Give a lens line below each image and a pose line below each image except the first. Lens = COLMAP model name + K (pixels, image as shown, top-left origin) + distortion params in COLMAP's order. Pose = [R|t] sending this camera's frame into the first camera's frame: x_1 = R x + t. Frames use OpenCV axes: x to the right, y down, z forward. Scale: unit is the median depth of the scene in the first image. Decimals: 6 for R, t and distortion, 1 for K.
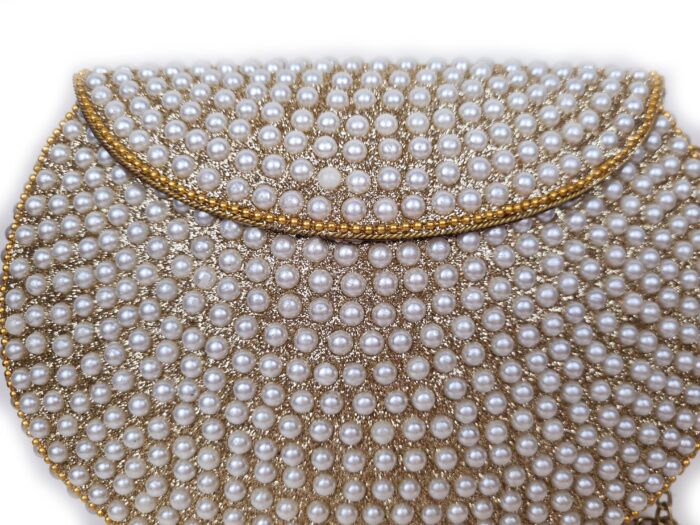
lens RADIAL K [[554.9, 0, 350.0], [0, 554.9, 262.5], [0, 0, 1]] dist [-0.039093, 0.008603]
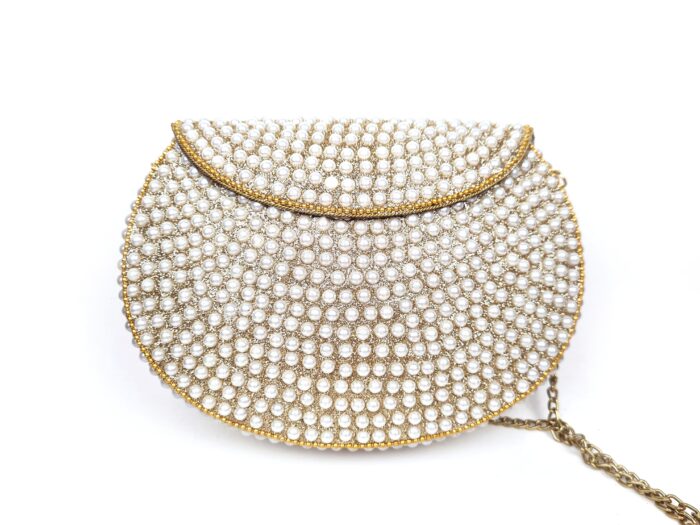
lens RADIAL K [[526.6, 0, 350.0], [0, 526.6, 262.5], [0, 0, 1]] dist [0.000565, 0.000844]
pose [[0.999301, -0.000309, 0.037380, -0.038989], [0.003679, 0.995924, -0.090122, 0.233514], [-0.037200, 0.090197, 0.995229, -0.593846]]
